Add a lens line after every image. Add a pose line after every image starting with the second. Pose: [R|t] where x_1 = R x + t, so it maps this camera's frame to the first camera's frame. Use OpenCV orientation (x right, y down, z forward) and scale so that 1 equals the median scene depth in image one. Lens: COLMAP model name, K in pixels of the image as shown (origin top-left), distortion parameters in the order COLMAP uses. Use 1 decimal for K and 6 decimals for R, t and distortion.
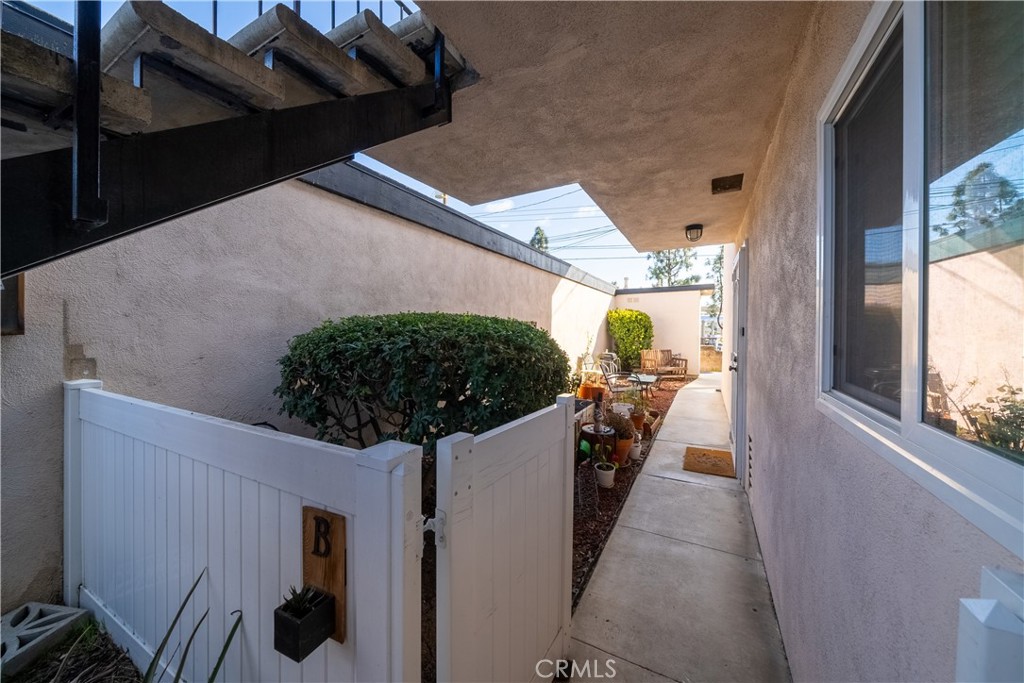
lens RADIAL K [[356.4, 0, 512.5], [0, 356.4, 333.0], [0, 0, 1]] dist [-0.008990, -0.000022]
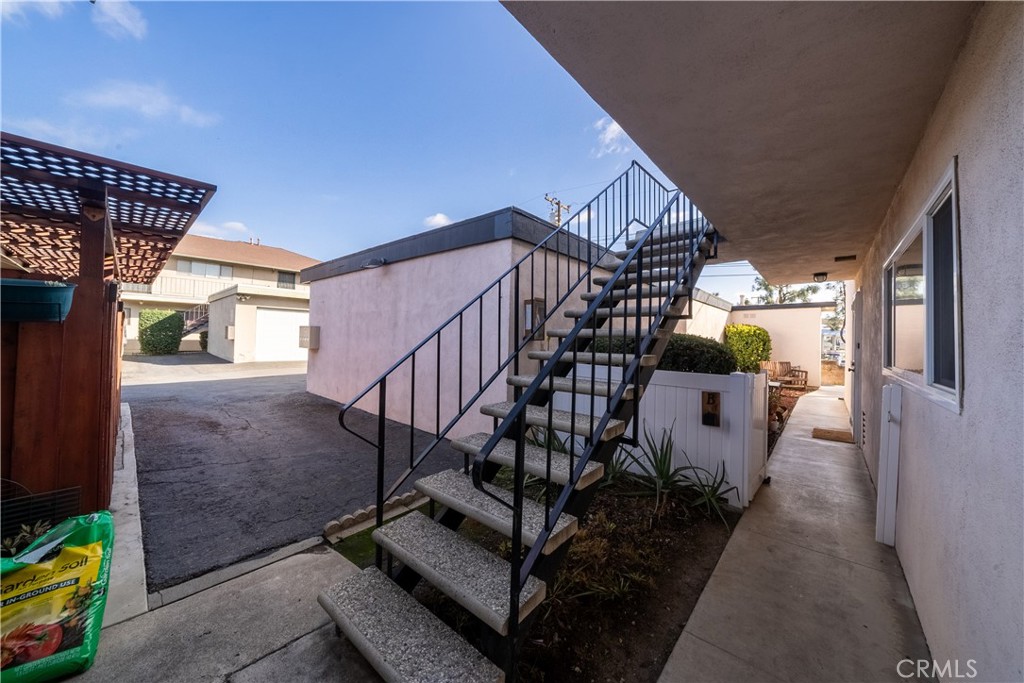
lens RADIAL K [[356.4, 0, 512.5], [0, 356.4, 333.0], [0, 0, 1]] dist [-0.008990, -0.000022]
pose [[0.974784, 0.014372, -0.222688, -0.147278], [-0.020569, 0.999462, -0.025533, 0.003444], [0.222202, 0.029470, 0.974555, -0.257674]]
